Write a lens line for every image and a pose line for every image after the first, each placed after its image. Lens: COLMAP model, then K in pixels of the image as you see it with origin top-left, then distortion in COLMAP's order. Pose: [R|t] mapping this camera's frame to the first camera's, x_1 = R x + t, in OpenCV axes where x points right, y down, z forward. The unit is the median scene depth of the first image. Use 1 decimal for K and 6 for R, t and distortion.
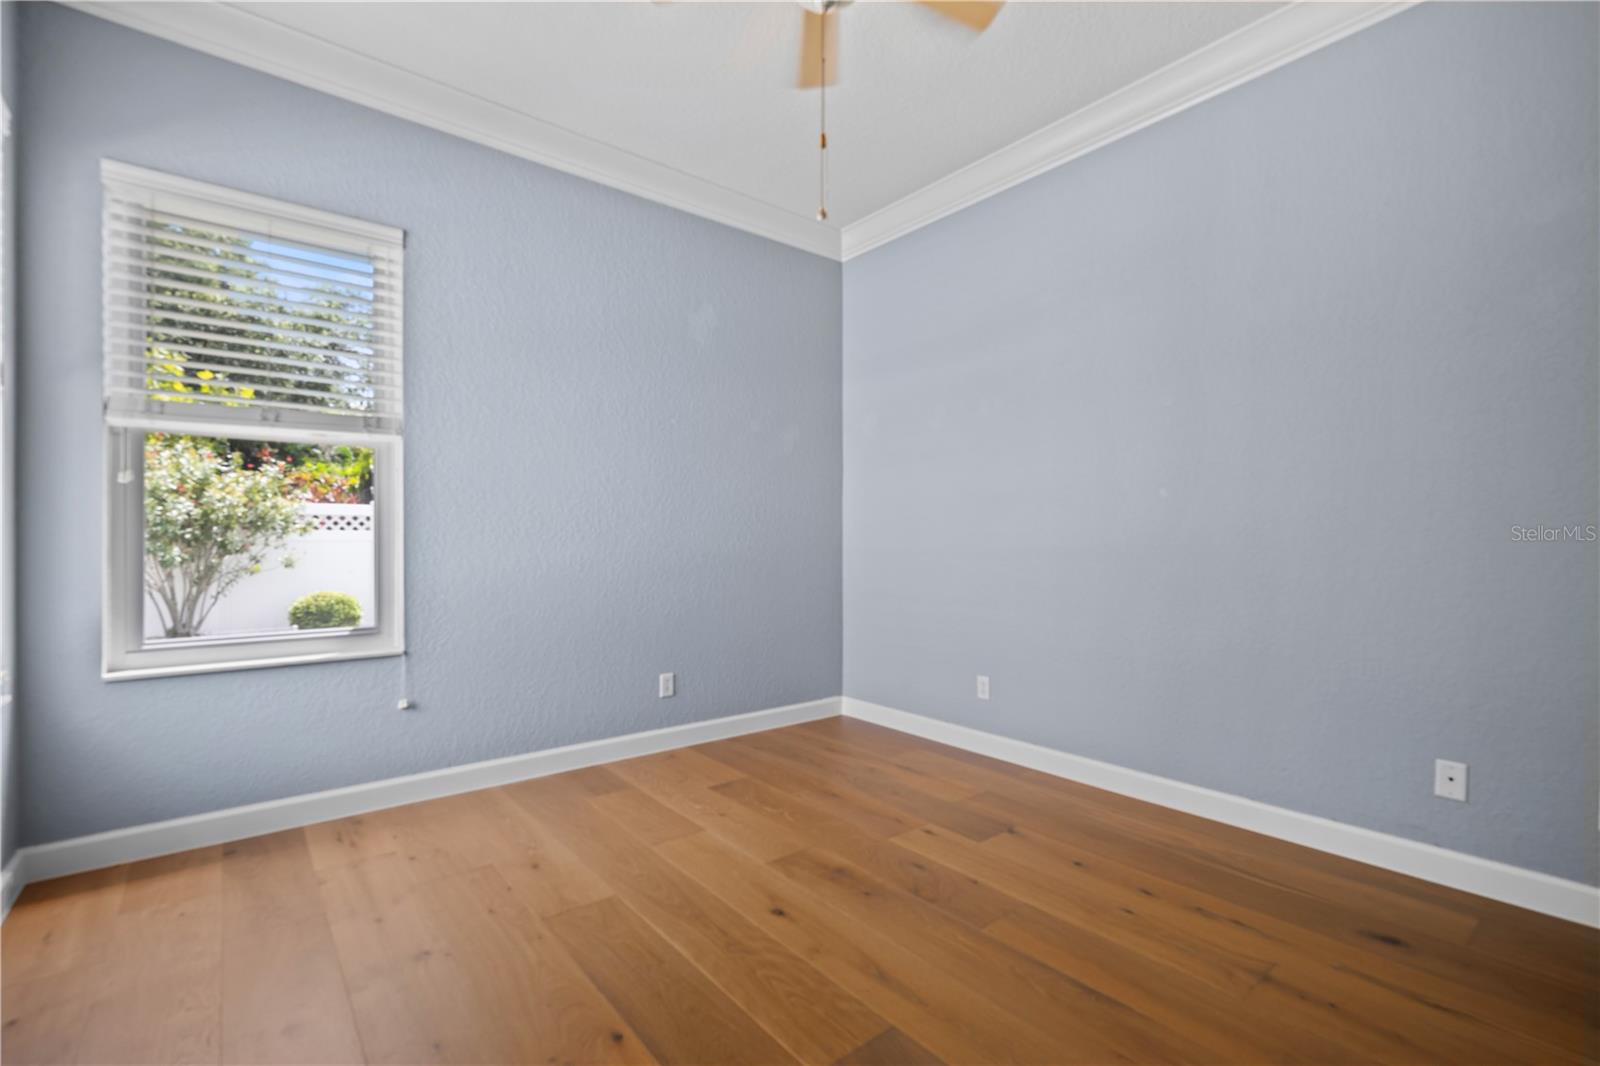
lens RADIAL K [[707.7, 0, 804.3], [0, 707.7, 533.4], [0, 0, 1]] dist [-0.002644, 0.000508]
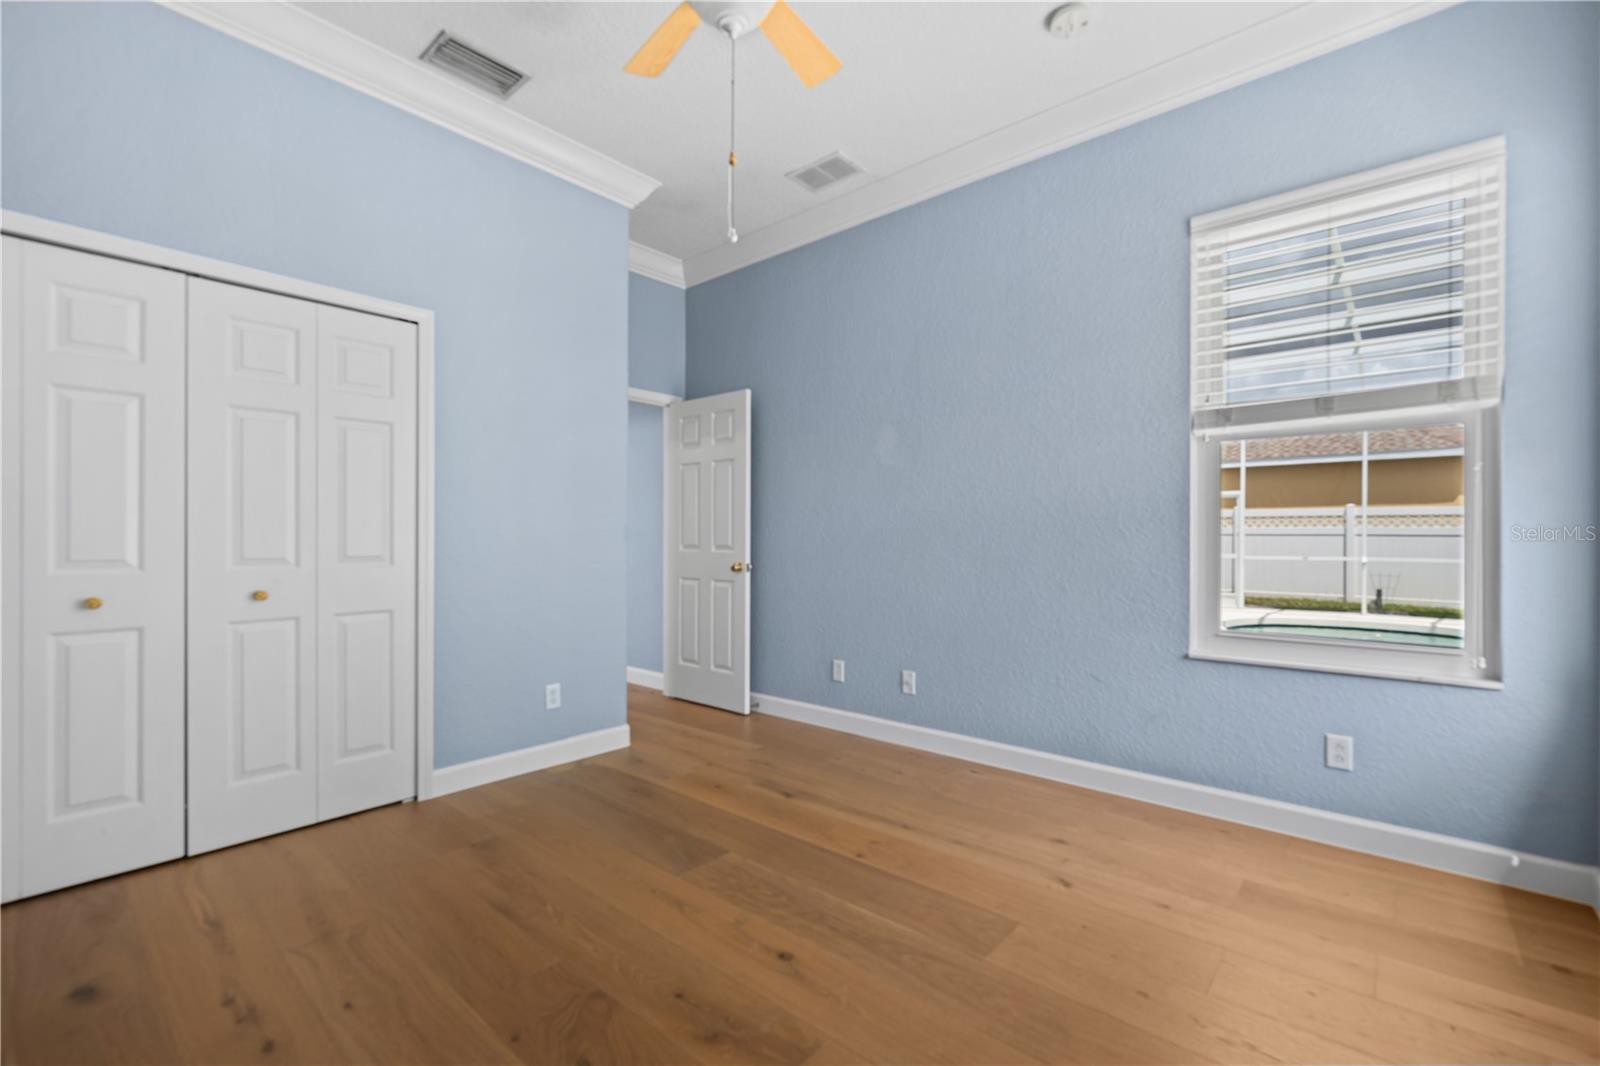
lens RADIAL K [[687.0, 0, 808.4], [0, 687.0, 532.7], [0, 0, 1]] dist [-0.004469, -0.000297]
pose [[-0.984601, -0.004488, -0.174759, 0.088900], [-0.004321, 0.999990, -0.001336, 0.008007], [0.174763, -0.000560, -0.984610, 1.881947]]
